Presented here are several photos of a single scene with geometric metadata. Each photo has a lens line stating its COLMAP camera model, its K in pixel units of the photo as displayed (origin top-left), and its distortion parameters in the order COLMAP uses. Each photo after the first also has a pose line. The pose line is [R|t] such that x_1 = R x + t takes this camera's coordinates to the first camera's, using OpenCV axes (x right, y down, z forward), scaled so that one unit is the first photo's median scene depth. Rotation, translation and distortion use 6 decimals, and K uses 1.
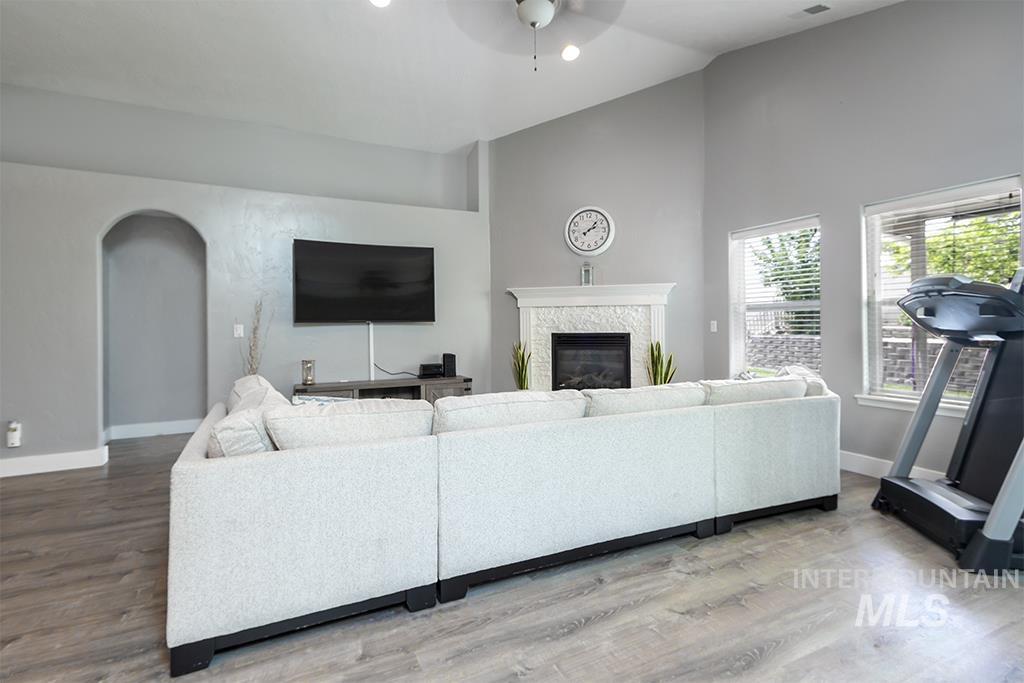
lens RADIAL K [[496.5, 0, 507.5], [0, 496.5, 324.9], [0, 0, 1]] dist [0.021996, -0.000127]
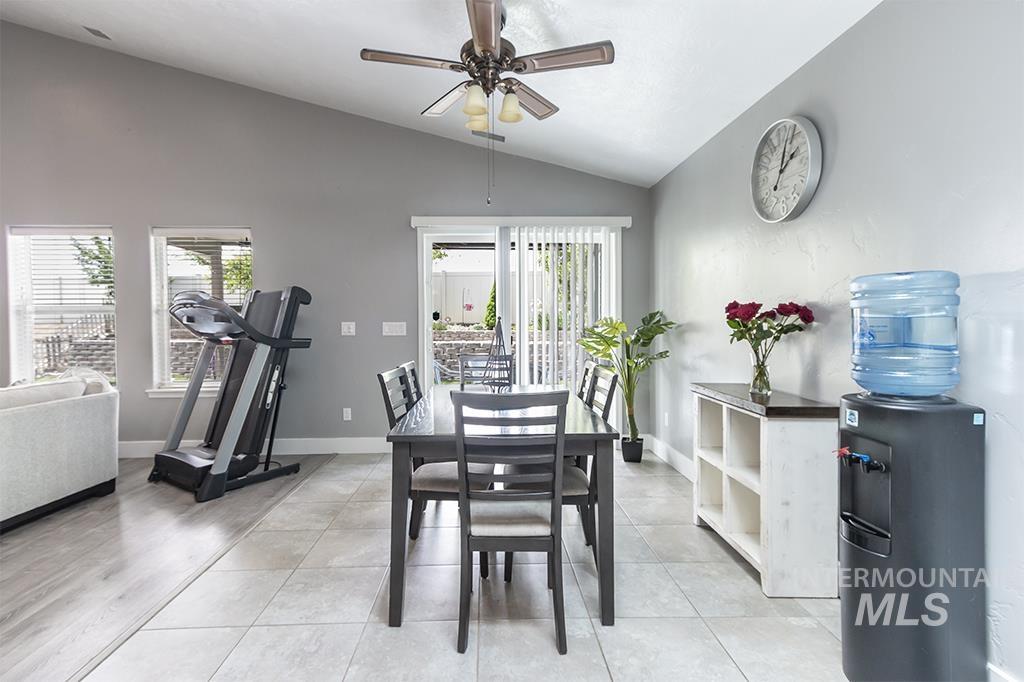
lens RADIAL K [[496.5, 0, 507.5], [0, 496.5, 324.4], [0, 0, 1]] dist [0.021996, -0.000127]
pose [[0.411943, 0.002114, 0.911207, -0.011460], [0.003495, 0.999986, -0.003901, -0.002543], [-0.911203, 0.004792, 0.411930, -0.172922]]
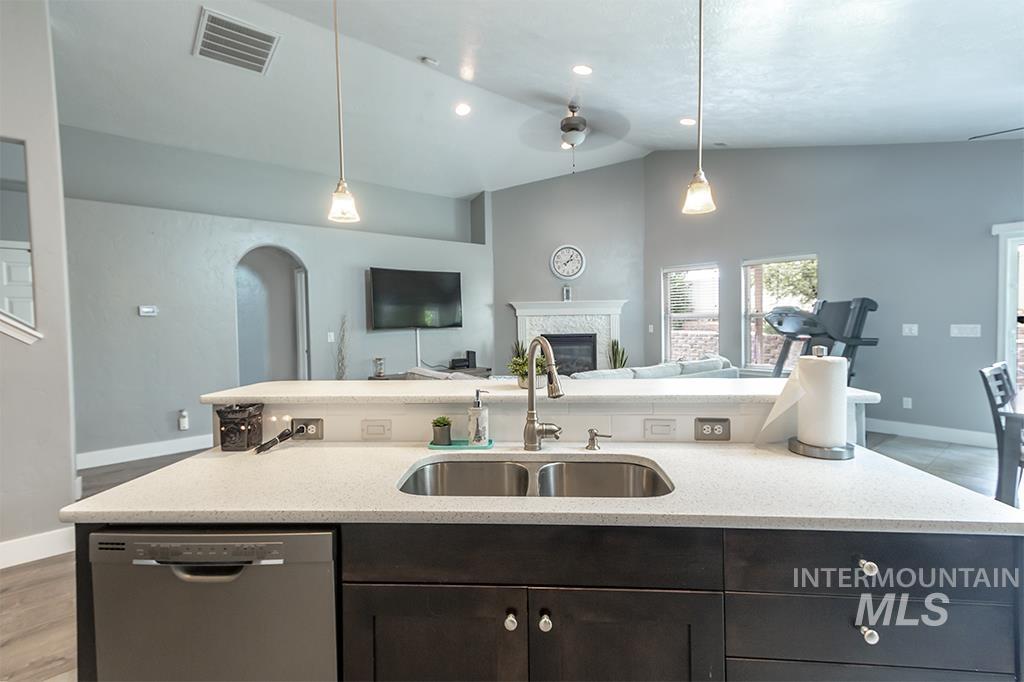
lens RADIAL K [[477.9, 0, 513.2], [0, 477.9, 332.7], [0, 0, 1]] dist [0.022540, 0.000476]
pose [[0.968295, -0.014215, 0.249404, -0.361420], [0.008268, 0.999656, 0.024878, -0.024889], [-0.249672, -0.022027, 0.968080, -0.315694]]
